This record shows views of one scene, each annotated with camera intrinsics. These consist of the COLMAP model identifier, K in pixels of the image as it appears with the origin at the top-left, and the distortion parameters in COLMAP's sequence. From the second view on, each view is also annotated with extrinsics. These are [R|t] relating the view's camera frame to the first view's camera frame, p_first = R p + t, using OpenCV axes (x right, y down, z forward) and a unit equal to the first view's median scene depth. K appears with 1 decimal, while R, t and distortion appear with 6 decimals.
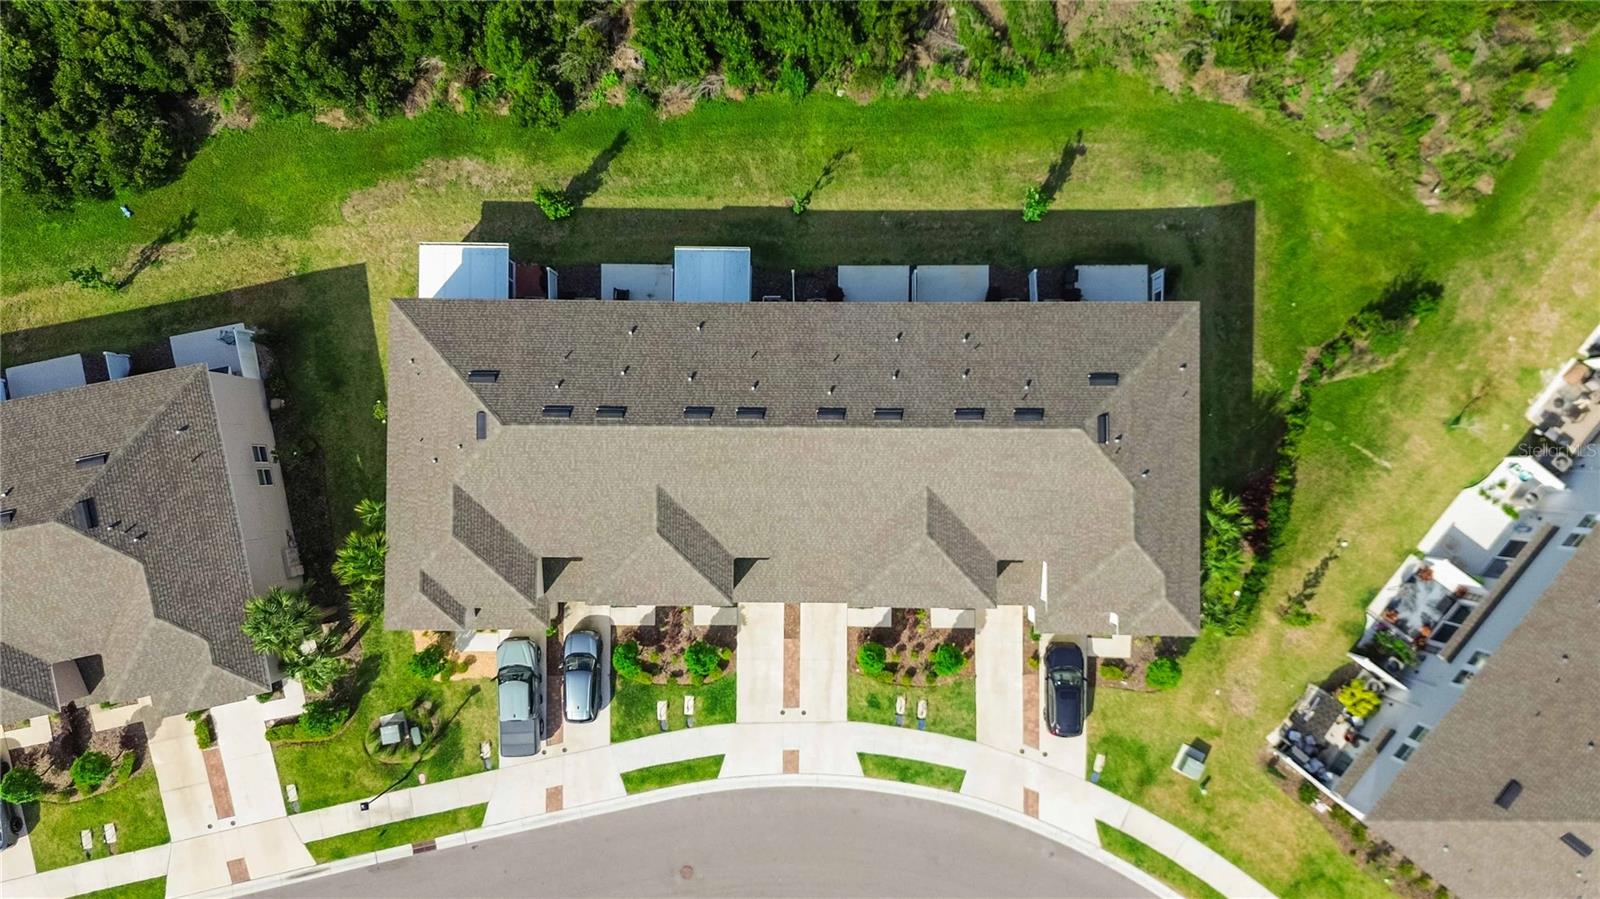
lens RADIAL K [[1145.1, 0, 789.6], [0, 1145.1, 441.0], [0, 0, 1]] dist [0.131499, -0.078744]
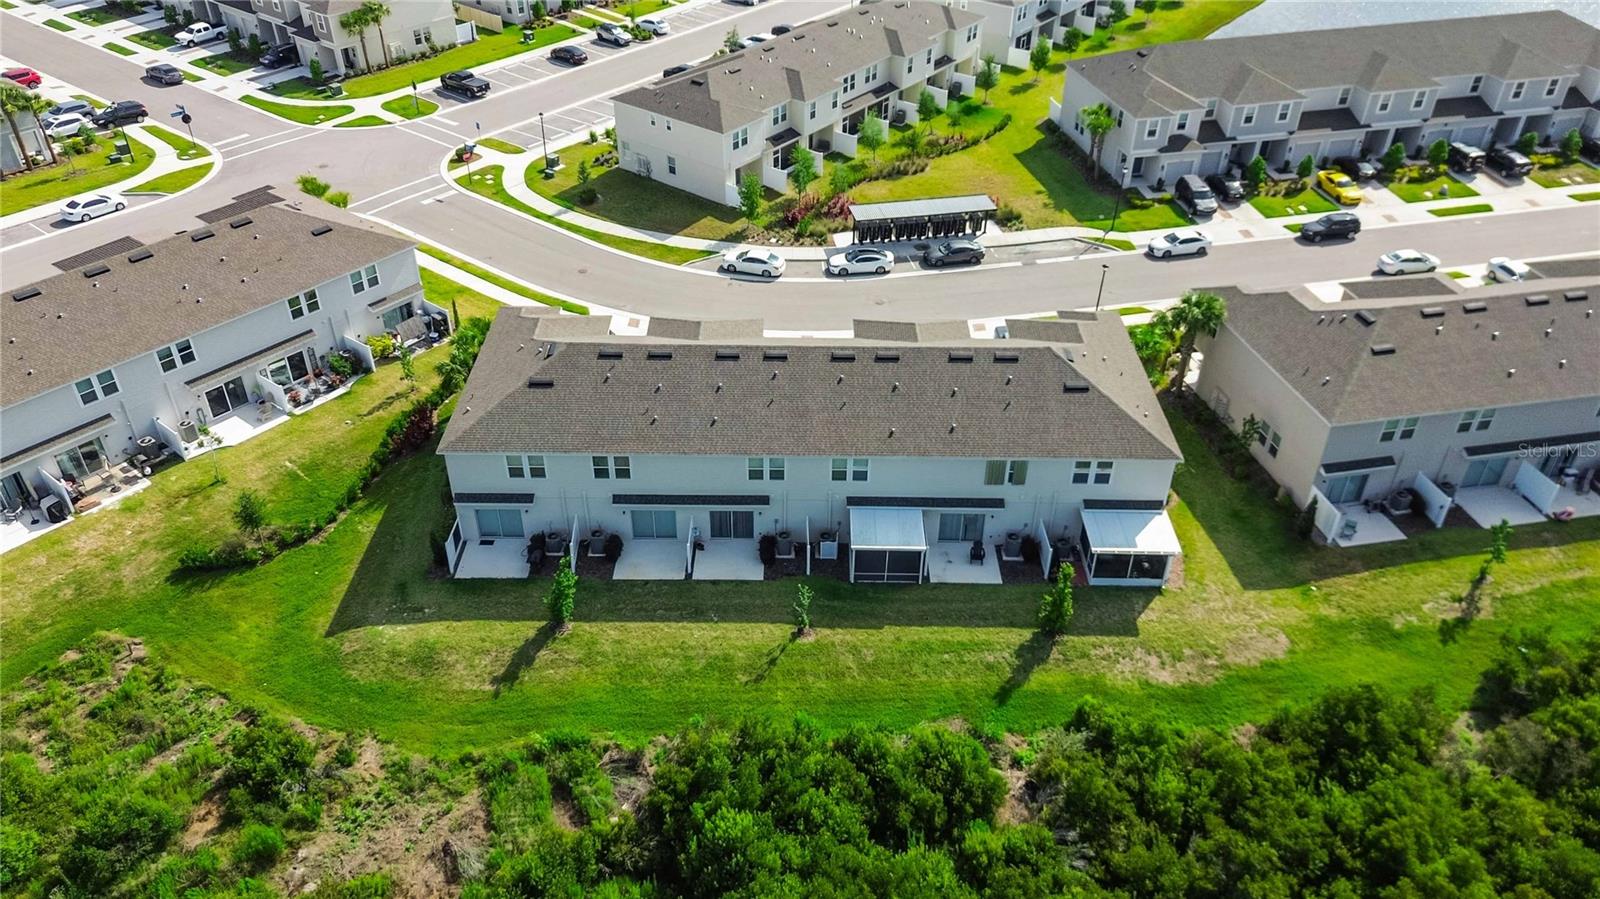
lens RADIAL K [[1137.4, 0, 787.3], [0, 1137.4, 460.7], [0, 0, 1]] dist [0.127756, -0.075475]
pose [[-0.999976, 0.004592, 0.005126, 0.015297], [0.001457, -0.586689, 0.809811, -0.882736], [0.006726, 0.809799, 0.586669, 0.334433]]
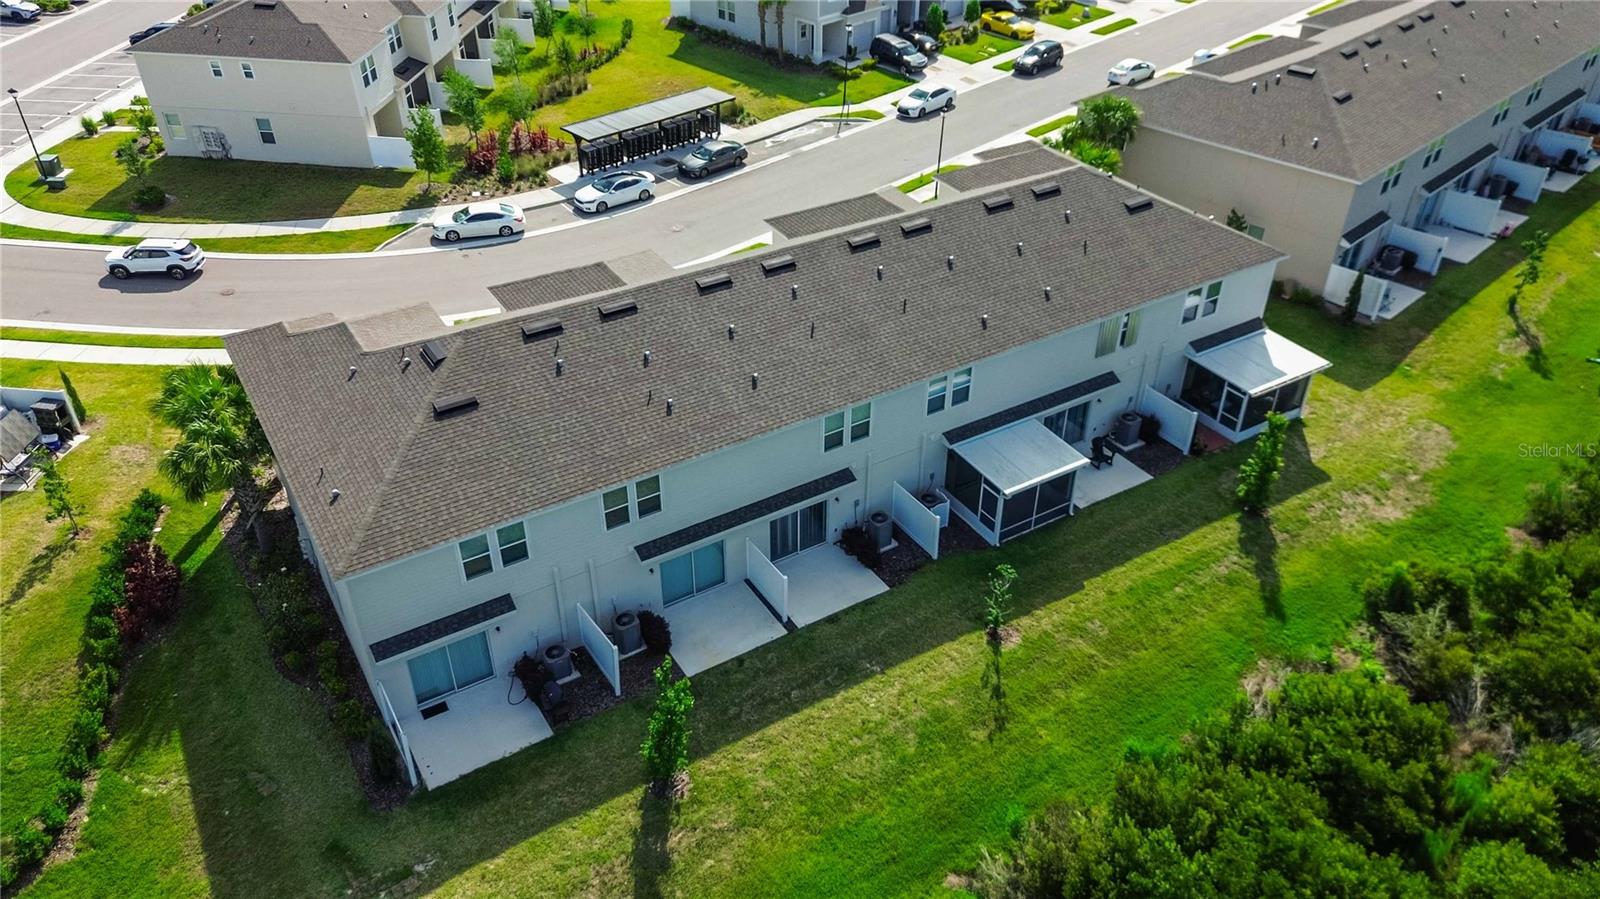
lens RADIAL K [[1137.4, 0, 787.3], [0, 1137.4, 460.7], [0, 0, 1]] dist [0.127756, -0.075475]
pose [[-0.850428, 0.318828, -0.418474, 0.338721], [-0.525866, -0.491852, 0.693936, -0.533260], [0.015419, 0.810204, 0.585946, 0.552104]]
